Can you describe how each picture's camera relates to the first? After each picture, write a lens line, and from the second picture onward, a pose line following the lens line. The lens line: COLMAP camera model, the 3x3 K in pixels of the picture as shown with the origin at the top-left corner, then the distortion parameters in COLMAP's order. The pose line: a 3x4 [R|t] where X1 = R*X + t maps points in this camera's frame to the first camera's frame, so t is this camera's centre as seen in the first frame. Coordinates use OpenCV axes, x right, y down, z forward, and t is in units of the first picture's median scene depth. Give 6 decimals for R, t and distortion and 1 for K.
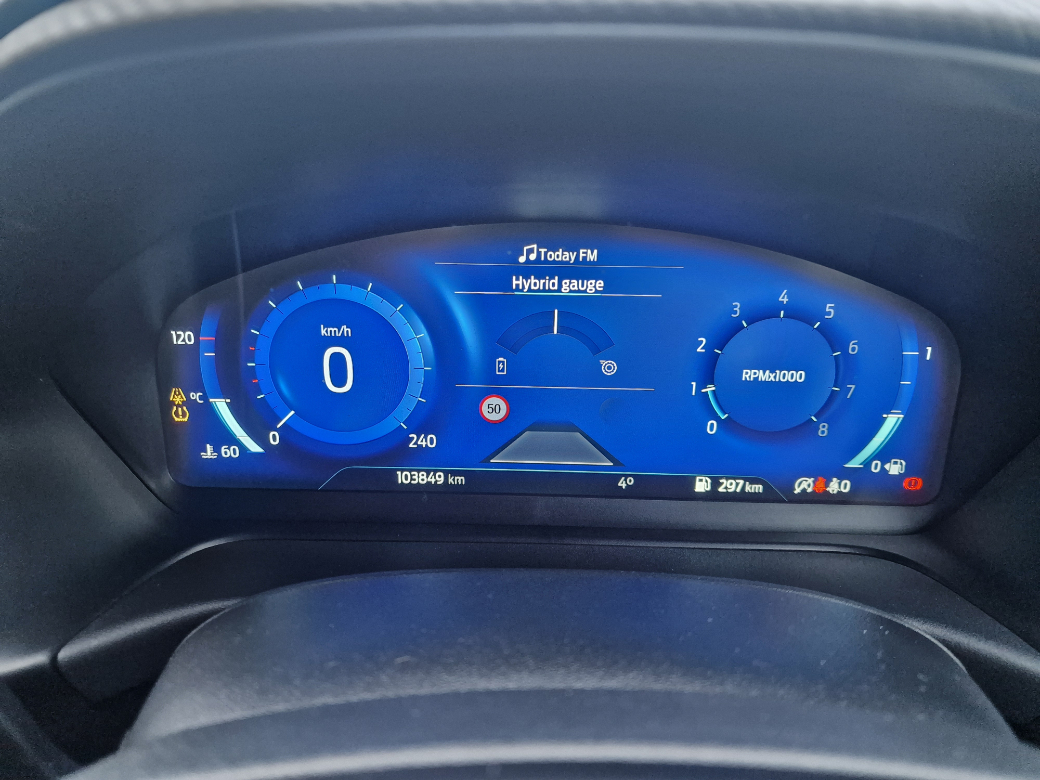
lens RADIAL K [[697.0, 0, 523.0], [0, 697.0, 390.8], [0, 0, 1]] dist [-0.002516, -0.026814]
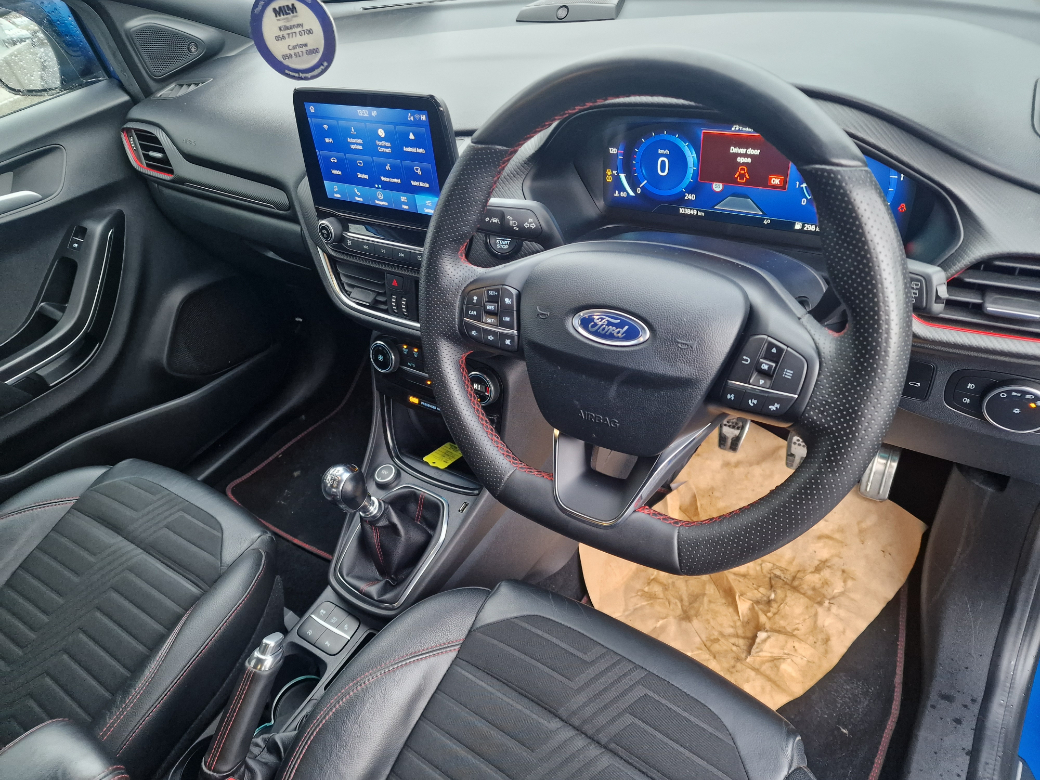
lens RADIAL K [[697.0, 0, 521.3], [0, 697.0, 391.1], [0, 0, 1]] dist [-0.002516, -0.026814]
pose [[0.841044, 0.226980, -0.491044, 0.796860], [-0.085304, 0.952007, 0.293949, 0.052539], [0.534198, -0.205336, 0.820042, -1.697445]]
